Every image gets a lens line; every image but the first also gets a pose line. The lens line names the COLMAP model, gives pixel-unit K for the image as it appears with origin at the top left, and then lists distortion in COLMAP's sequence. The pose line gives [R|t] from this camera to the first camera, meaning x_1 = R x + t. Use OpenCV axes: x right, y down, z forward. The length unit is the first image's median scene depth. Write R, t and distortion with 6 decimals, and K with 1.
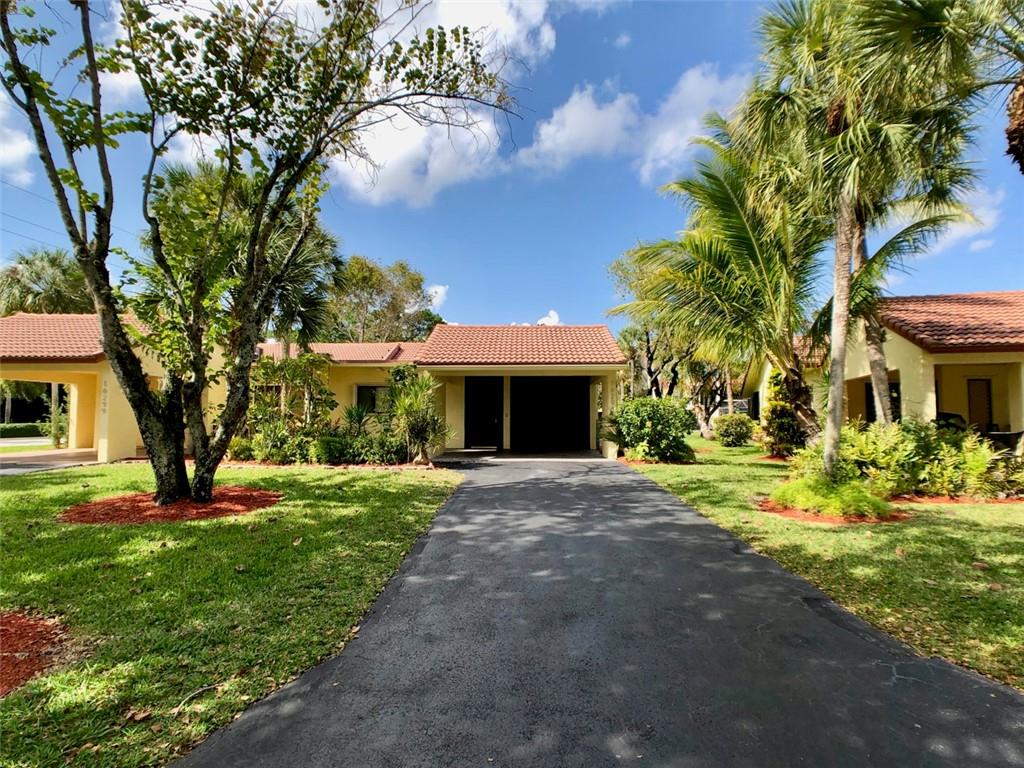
lens RADIAL K [[547.1, 0, 523.6], [0, 547.1, 382.4], [0, 0, 1]] dist [-0.023172, 0.000372]
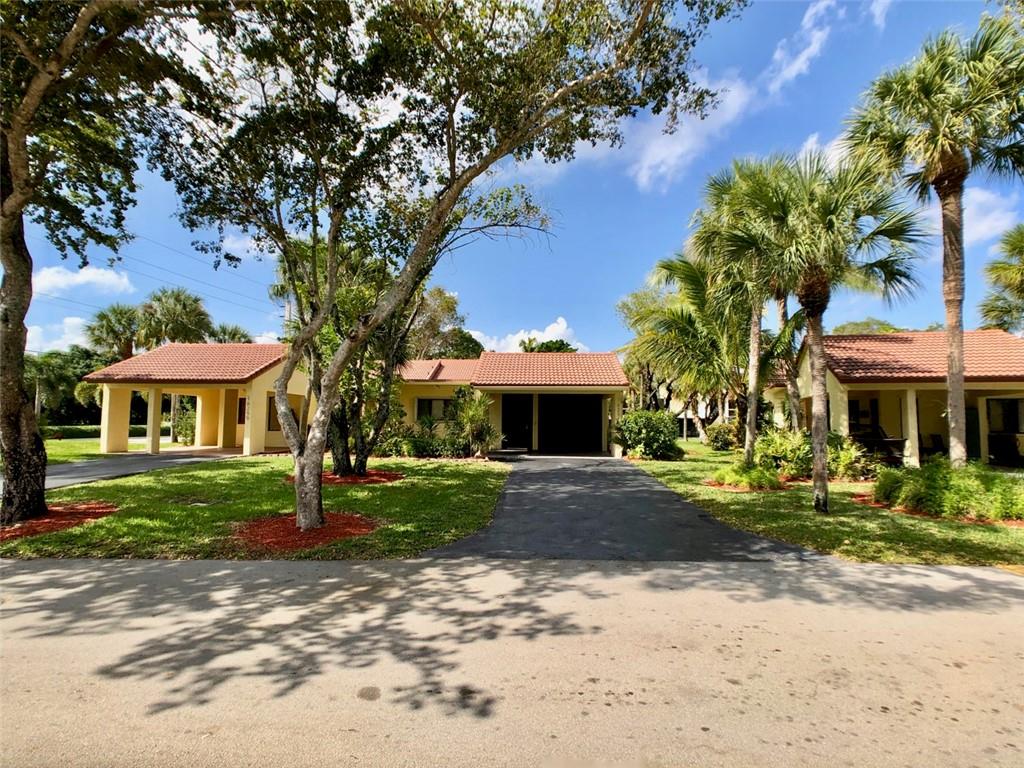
lens RADIAL K [[531.1, 0, 512.0], [0, 531.1, 384.0], [0, 0, 1]] dist [-0.028019, 0.000432]
pose [[0.998599, 0.005330, -0.052652, -0.034239], [-0.005880, 0.999930, -0.010308, -0.028343], [0.052594, 0.010603, 0.998560, -0.372737]]
